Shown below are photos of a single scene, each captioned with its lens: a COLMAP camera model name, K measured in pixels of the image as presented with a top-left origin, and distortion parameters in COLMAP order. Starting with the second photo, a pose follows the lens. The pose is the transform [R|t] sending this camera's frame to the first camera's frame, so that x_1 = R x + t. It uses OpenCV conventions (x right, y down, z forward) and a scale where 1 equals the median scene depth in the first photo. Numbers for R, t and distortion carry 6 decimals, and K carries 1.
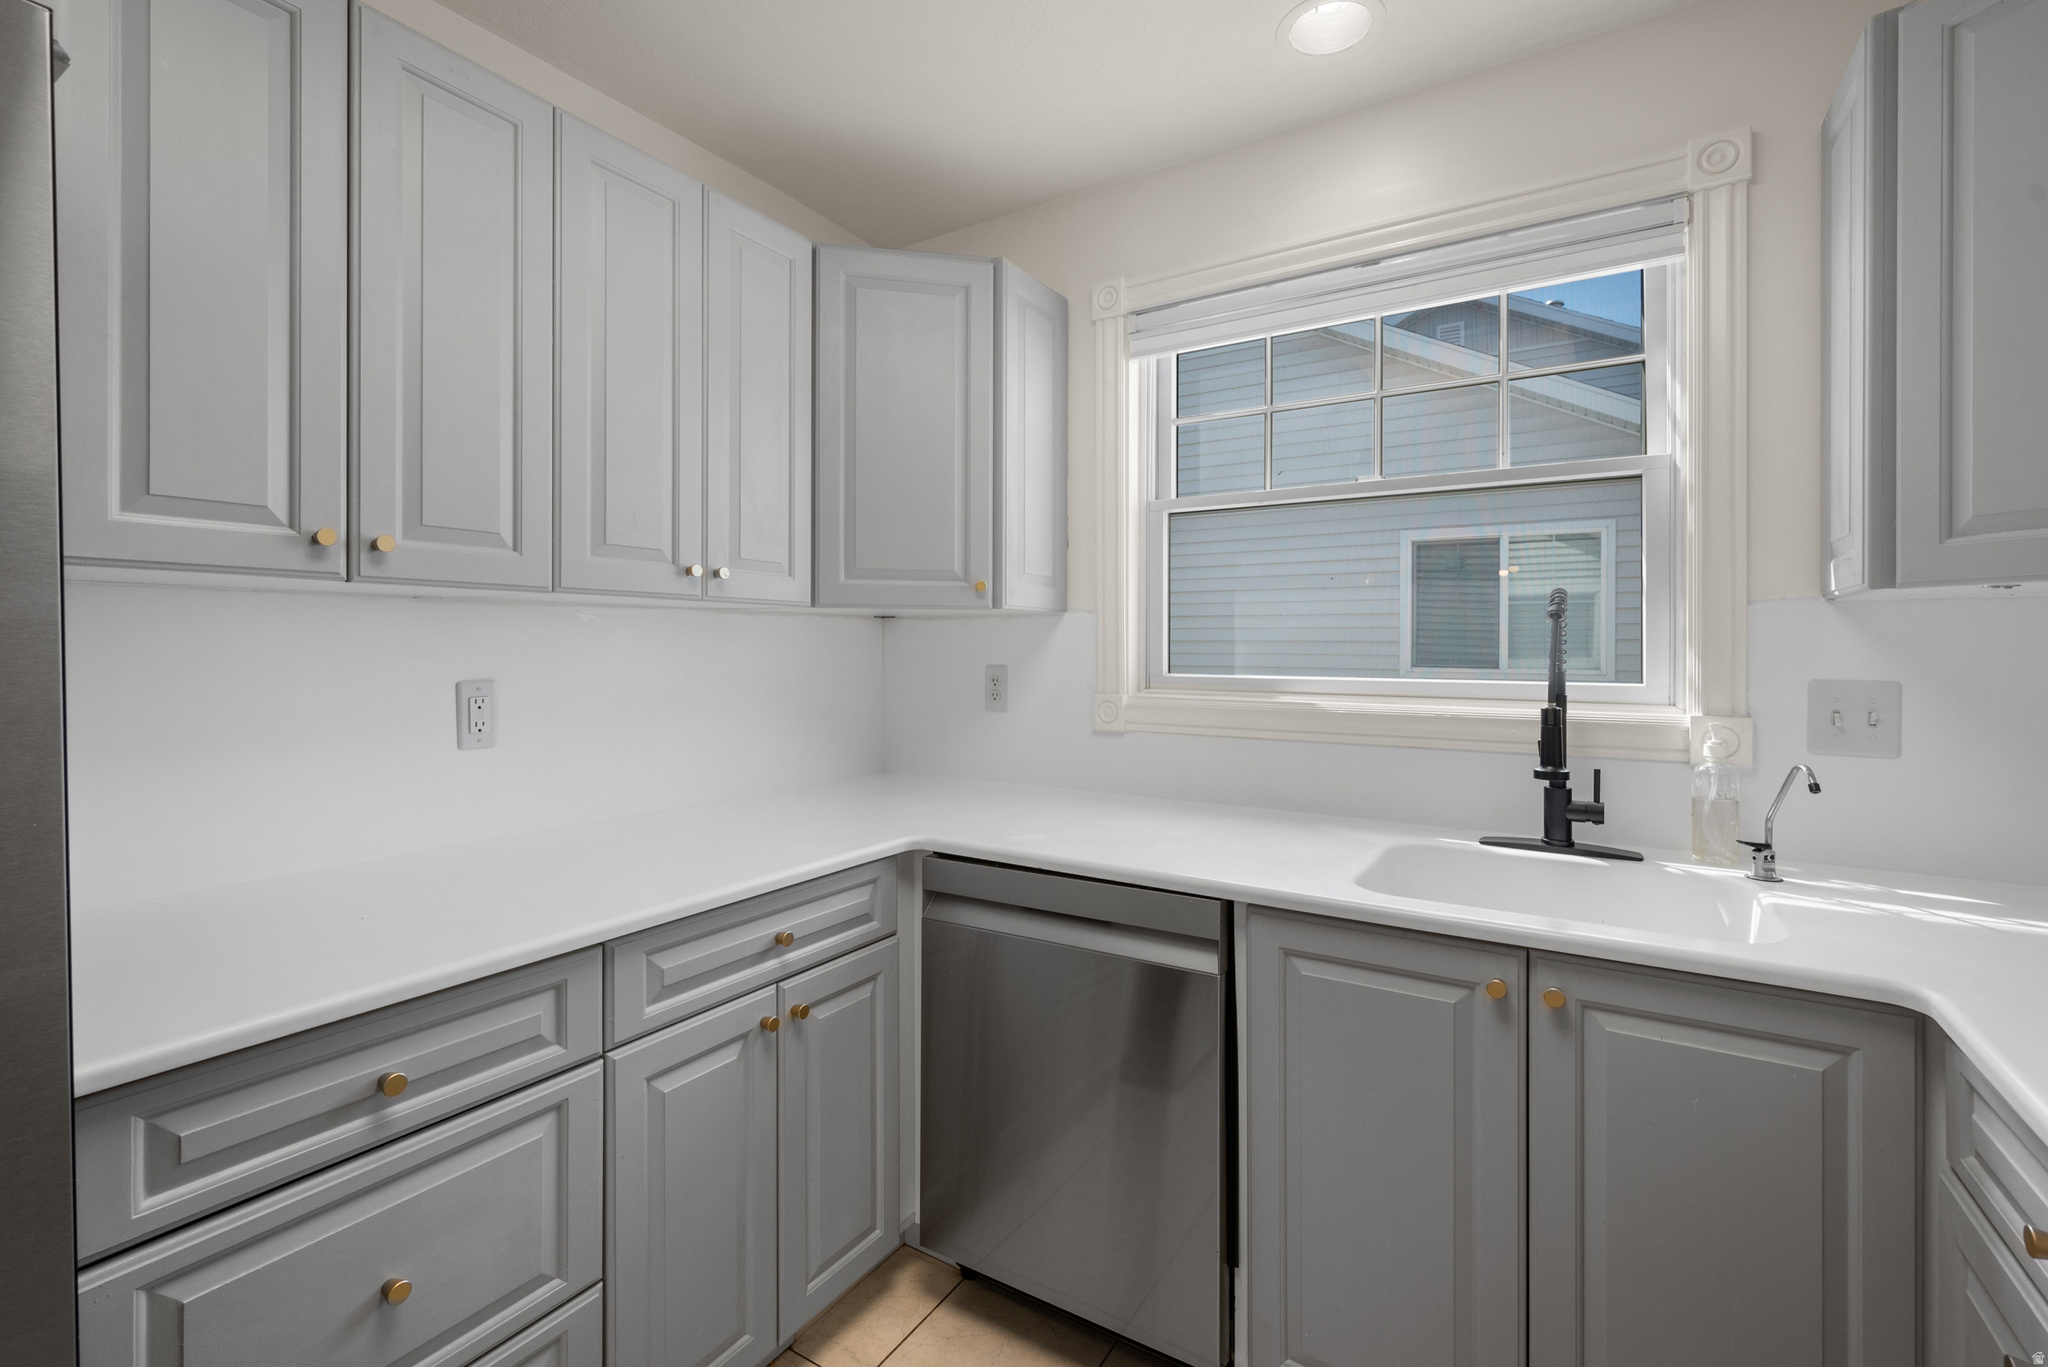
lens RADIAL K [[900.6, 0, 1027.3], [0, 900.6, 649.2], [0, 0, 1]] dist [-0.000362, 0.000069]
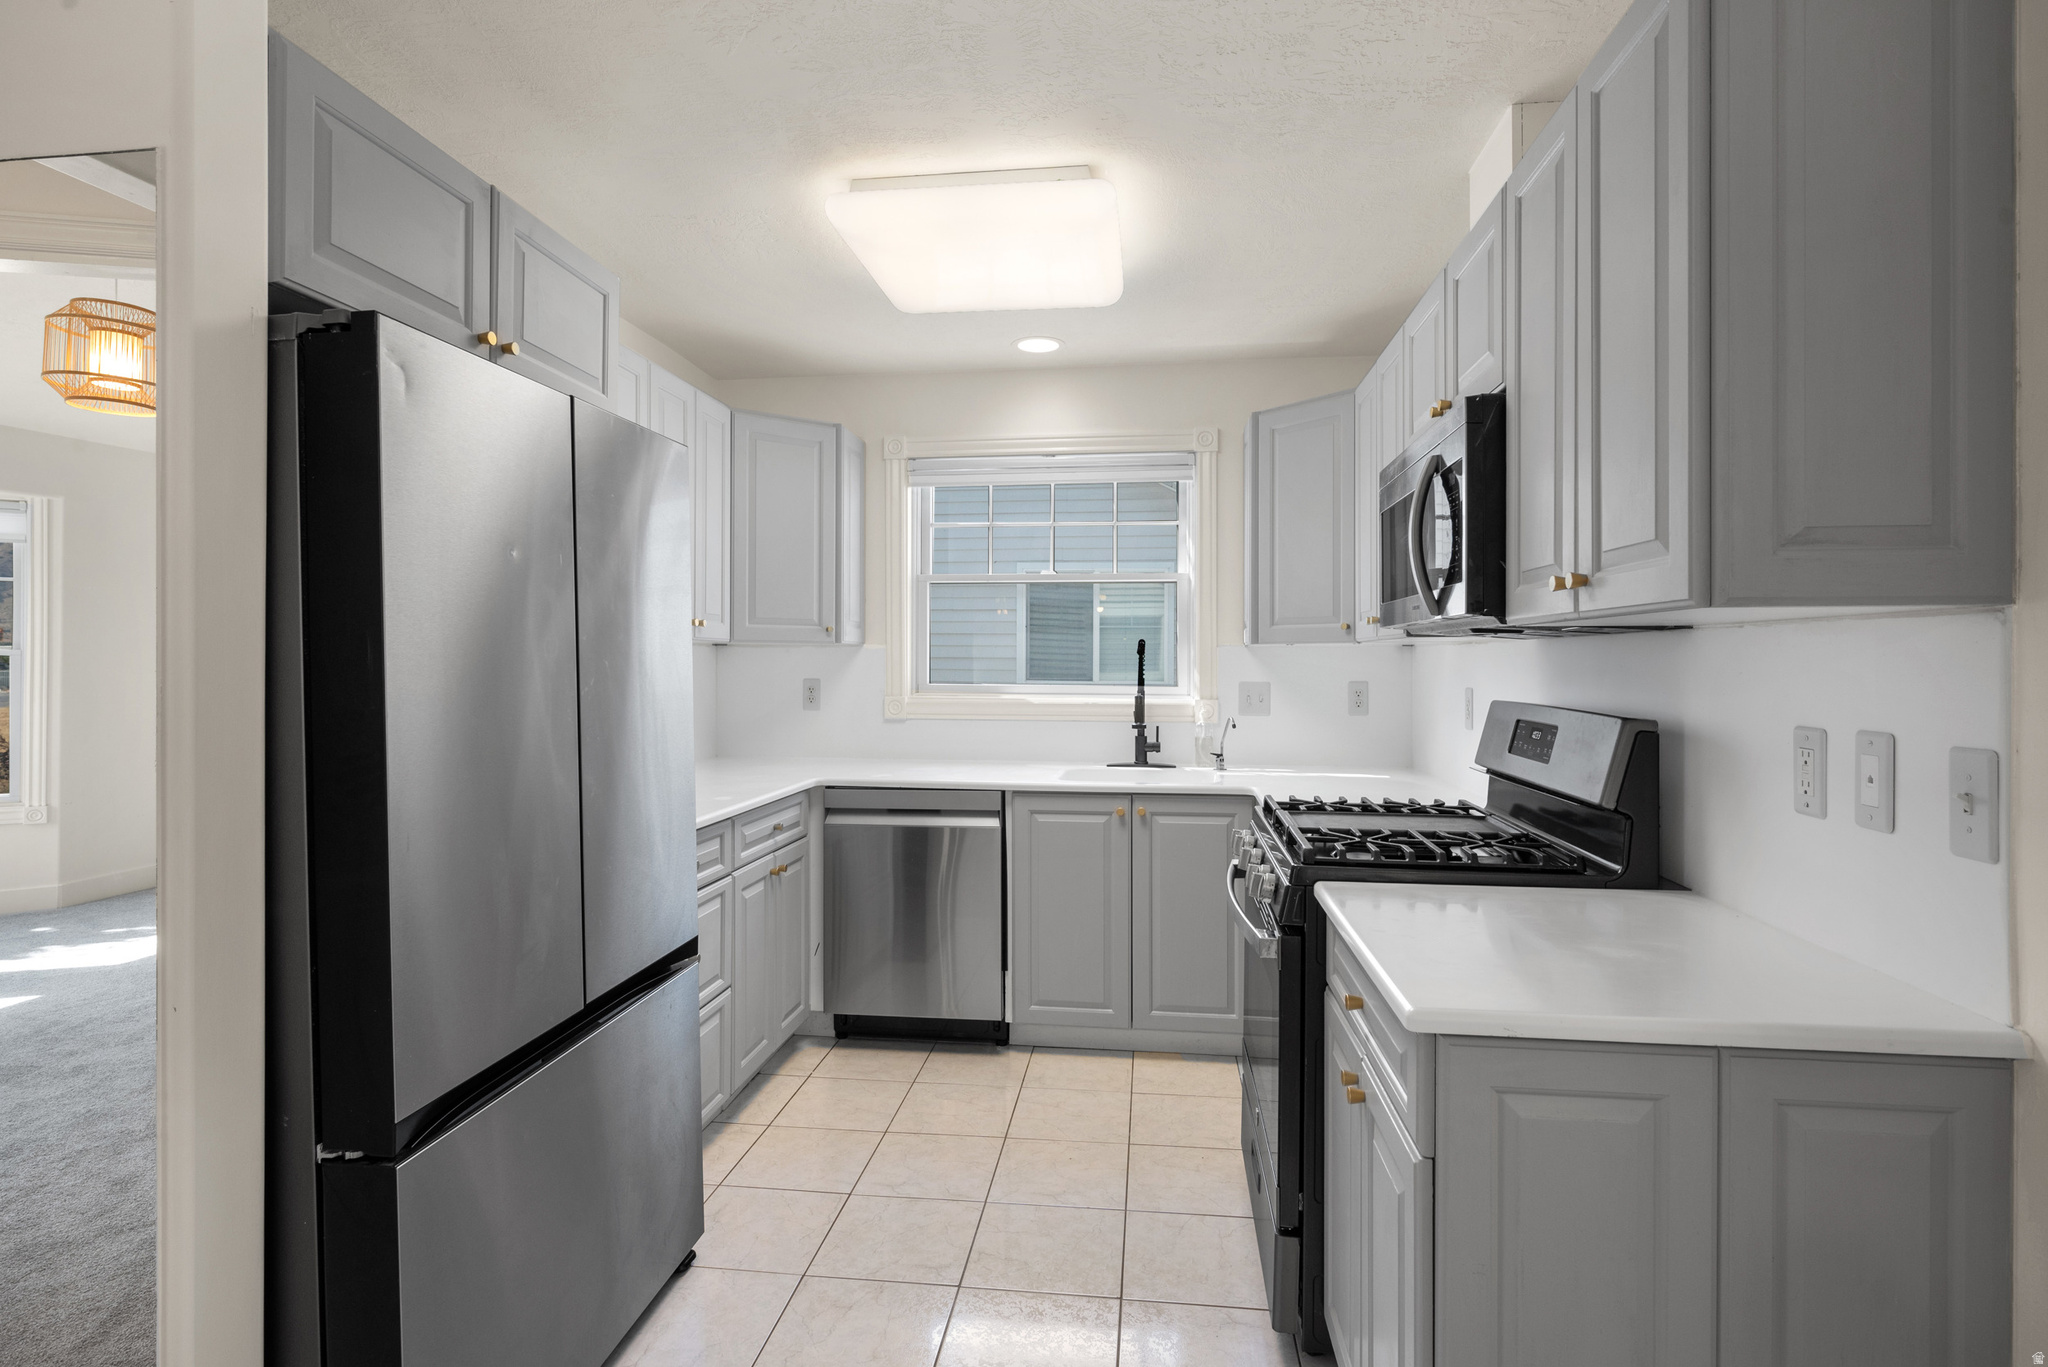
lens RADIAL K [[1027.8, 0, 1023.9], [0, 1027.8, 661.3], [0, 0, 1]] dist [0.000877, 0.000117]
pose [[0.909783, -0.000142, 0.415085, -0.626739], [0.000805, 0.999999, -0.001422, -0.012603], [-0.415084, 0.001628, 0.909782, -1.021563]]
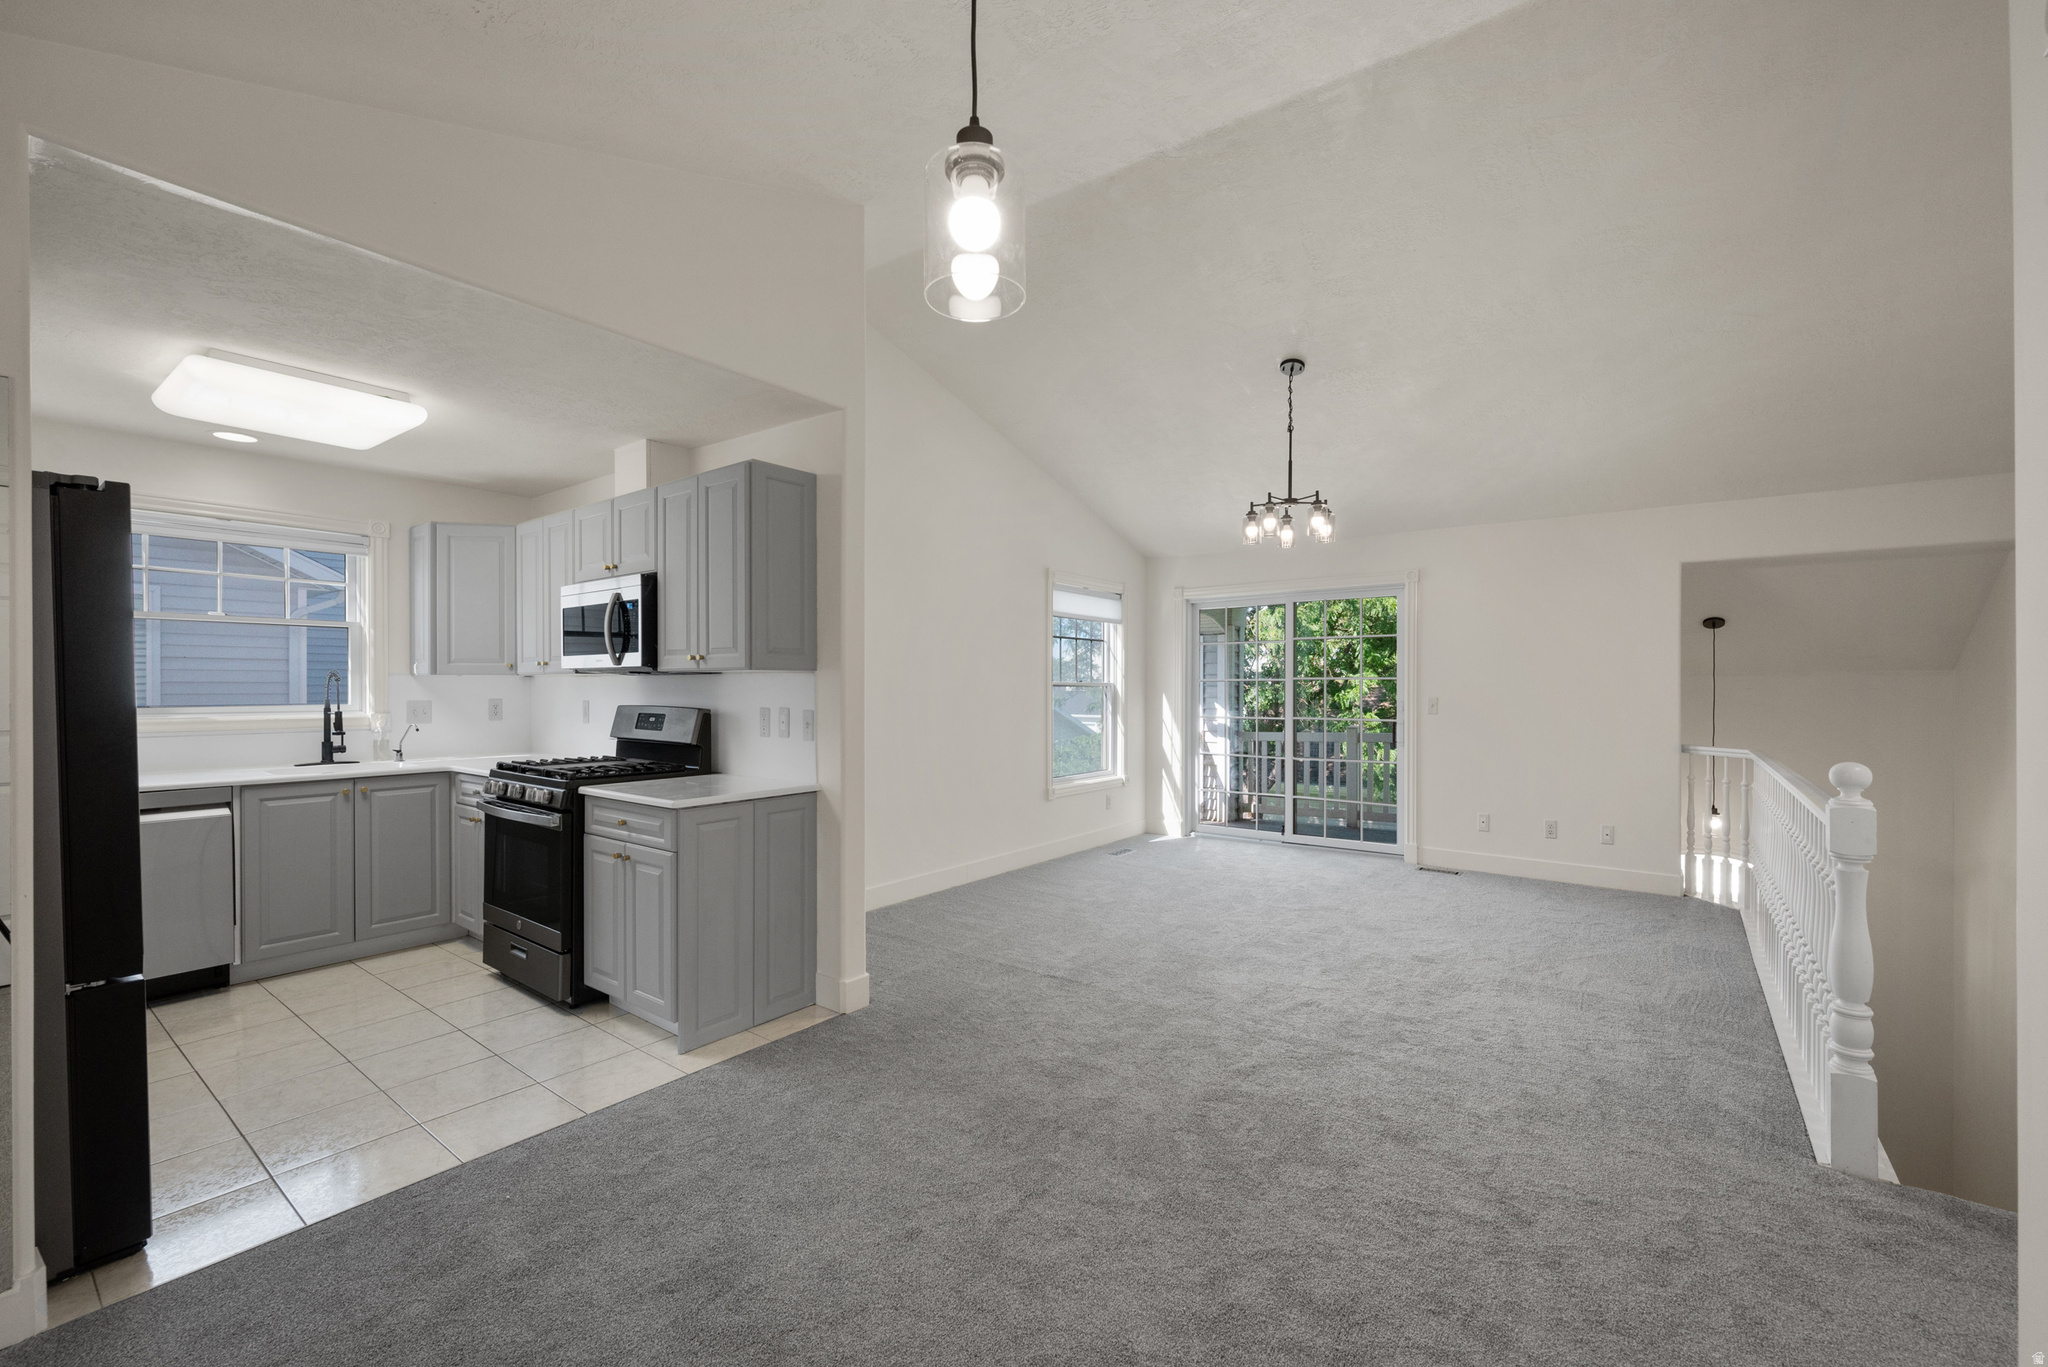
lens RADIAL K [[845.9, 0, 1033.7], [0, 845.9, 689.6], [0, 0, 1]] dist [-0.000932, -0.000390]
pose [[0.091772, -0.006724, 0.995757, -1.813225], [0.002818, 0.999975, 0.006493, -0.016640], [-0.995776, 0.002210, 0.091788, -1.411488]]
